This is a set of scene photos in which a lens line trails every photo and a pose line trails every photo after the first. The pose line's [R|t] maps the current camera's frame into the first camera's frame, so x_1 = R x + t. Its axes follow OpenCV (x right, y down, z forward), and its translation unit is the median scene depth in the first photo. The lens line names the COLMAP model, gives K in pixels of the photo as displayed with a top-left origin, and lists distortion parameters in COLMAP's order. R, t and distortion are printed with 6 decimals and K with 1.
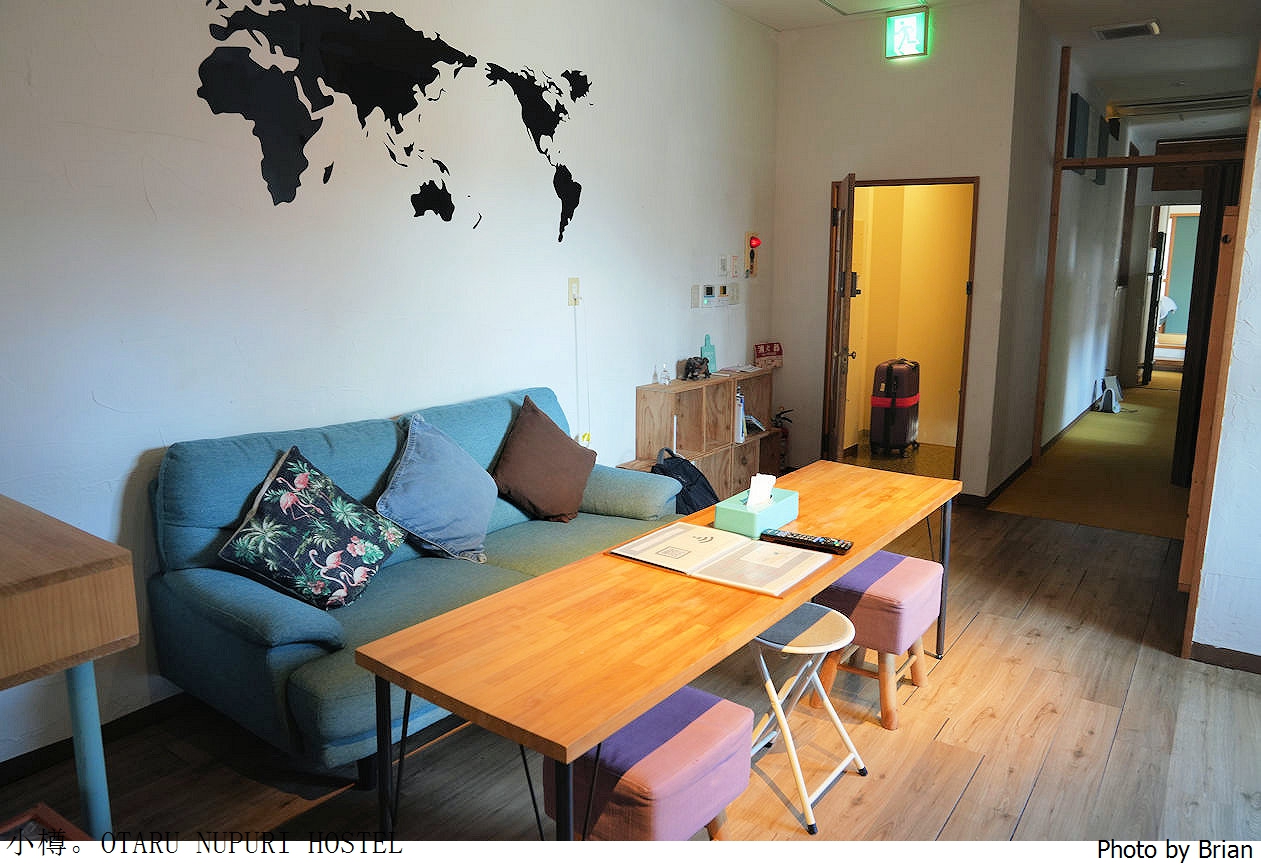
lens RADIAL K [[868.6, 0, 632.1], [0, 868.6, 419.0], [0, 0, 1]] dist [-0.154701, 0.124310]
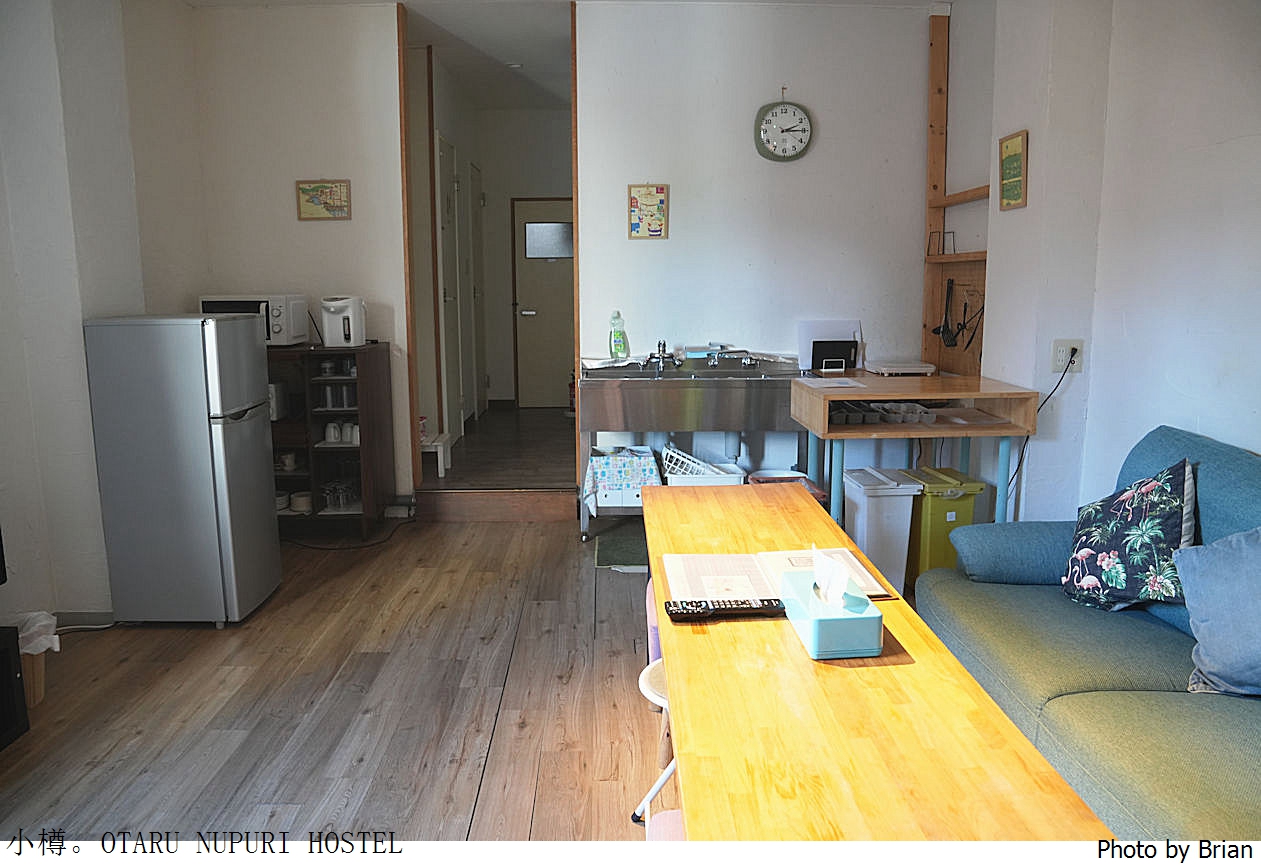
lens RADIAL K [[868.6, 0, 632.1], [0, 868.6, 419.0], [0, 0, 1]] dist [-0.154701, 0.124310]
pose [[-0.792168, 0.094520, -0.602939, 0.661083], [-0.108222, 0.950522, 0.291197, -0.219079], [0.600631, 0.295928, -0.742744, 1.353129]]
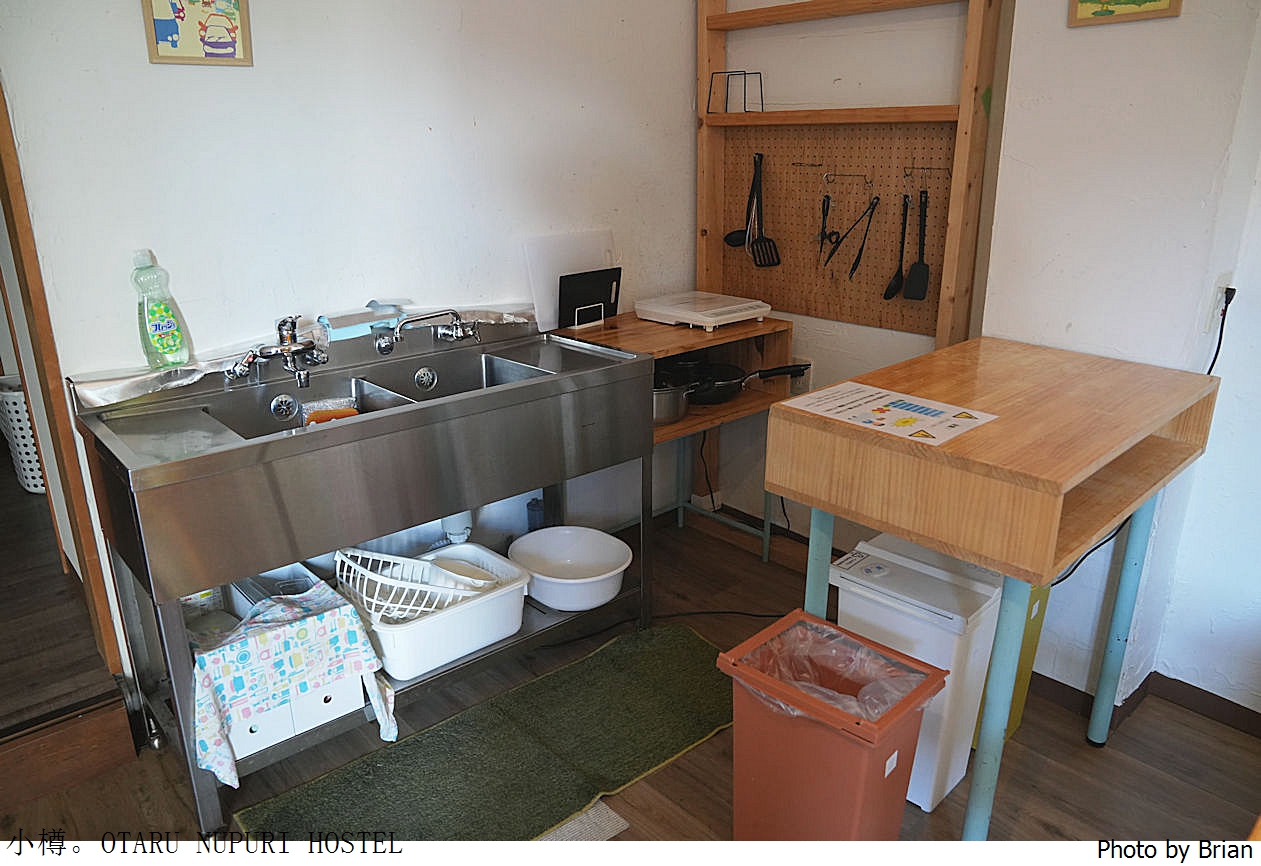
lens RADIAL K [[868.6, 0, 632.1], [0, 868.6, 419.0], [0, 0, 1]] dist [-0.154701, 0.124310]
pose [[-0.213991, 0.288205, -0.933352, 0.414729], [-0.170309, 0.929843, 0.326169, -0.142312], [0.961875, 0.228755, -0.149894, 0.892913]]
